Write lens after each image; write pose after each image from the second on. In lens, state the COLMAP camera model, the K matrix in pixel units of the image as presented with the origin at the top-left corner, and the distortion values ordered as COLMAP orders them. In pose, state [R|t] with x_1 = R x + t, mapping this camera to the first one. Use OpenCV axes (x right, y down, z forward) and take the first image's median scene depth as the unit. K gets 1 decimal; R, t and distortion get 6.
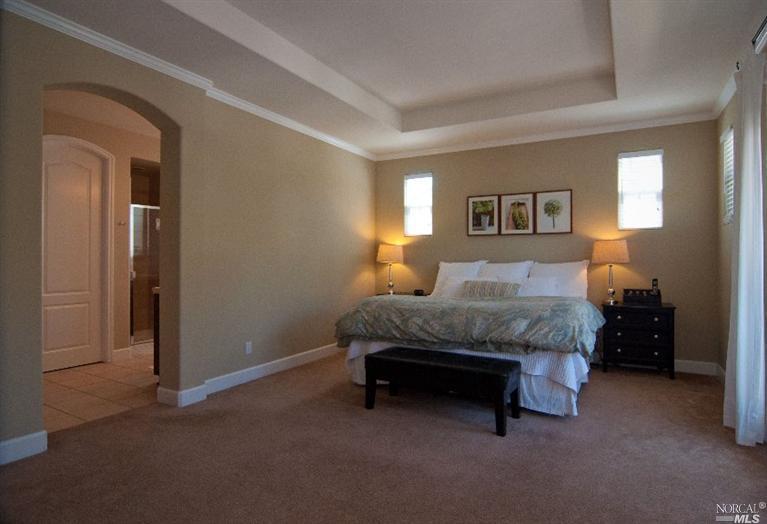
lens RADIAL K [[426.8, 0, 384.2], [0, 426.8, 262.8], [0, 0, 1]] dist [0.003420, -0.000251]
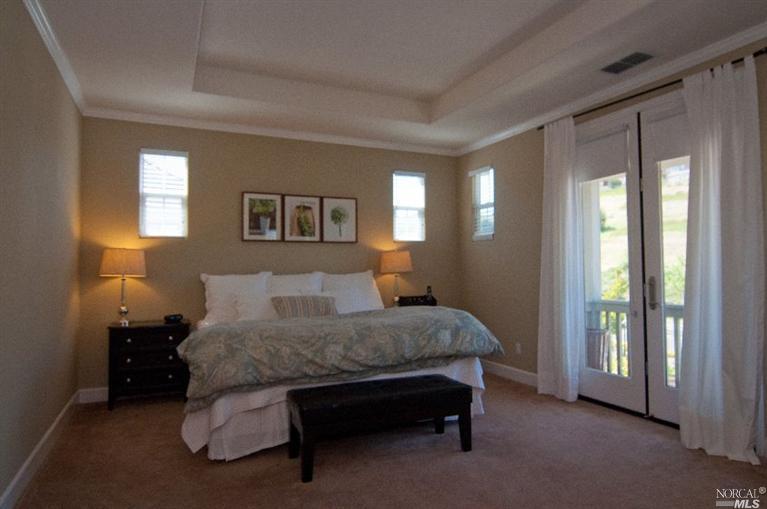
lens RADIAL K [[507.1, 0, 386.1], [0, 507.1, 252.9], [0, 0, 1]] dist [0.007051, -0.000048]
pose [[0.583938, 0.019418, 0.811566, -0.442385], [0.014440, 0.999307, -0.034300, -0.005642], [-0.811670, 0.031748, 0.583253, 0.258659]]
